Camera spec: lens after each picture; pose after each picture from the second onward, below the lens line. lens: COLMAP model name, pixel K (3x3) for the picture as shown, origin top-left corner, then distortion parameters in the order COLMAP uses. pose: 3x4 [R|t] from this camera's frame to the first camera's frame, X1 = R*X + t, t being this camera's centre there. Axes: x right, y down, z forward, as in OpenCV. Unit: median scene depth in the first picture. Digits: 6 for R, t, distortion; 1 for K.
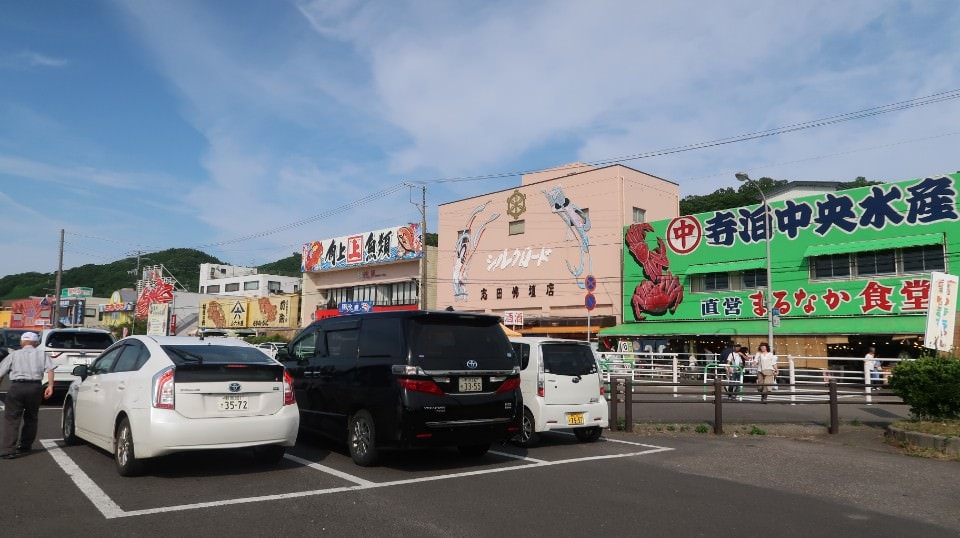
lens RADIAL K [[672.3, 0, 477.4], [0, 672.3, 269.5], [0, 0, 1]] dist [-0.037411, 0.023962]
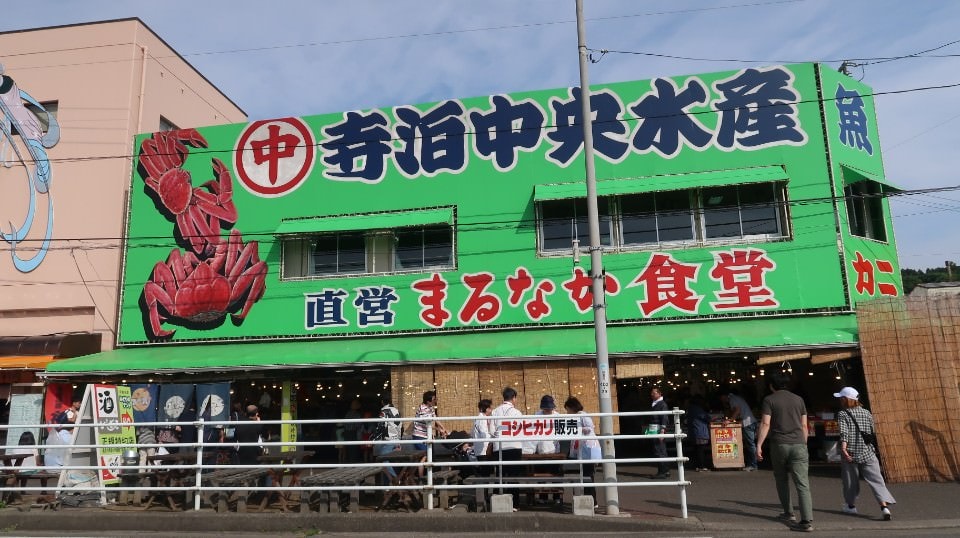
lens RADIAL K [[672.3, 0, 478.9], [0, 672.3, 264.2], [0, 0, 1]] dist [-0.037411, 0.023962]
pose [[0.773585, 0.091386, 0.627068, 0.149044], [-0.033877, 0.994096, -0.103083, 0.074981], [-0.632786, 0.058501, 0.772113, 0.622664]]
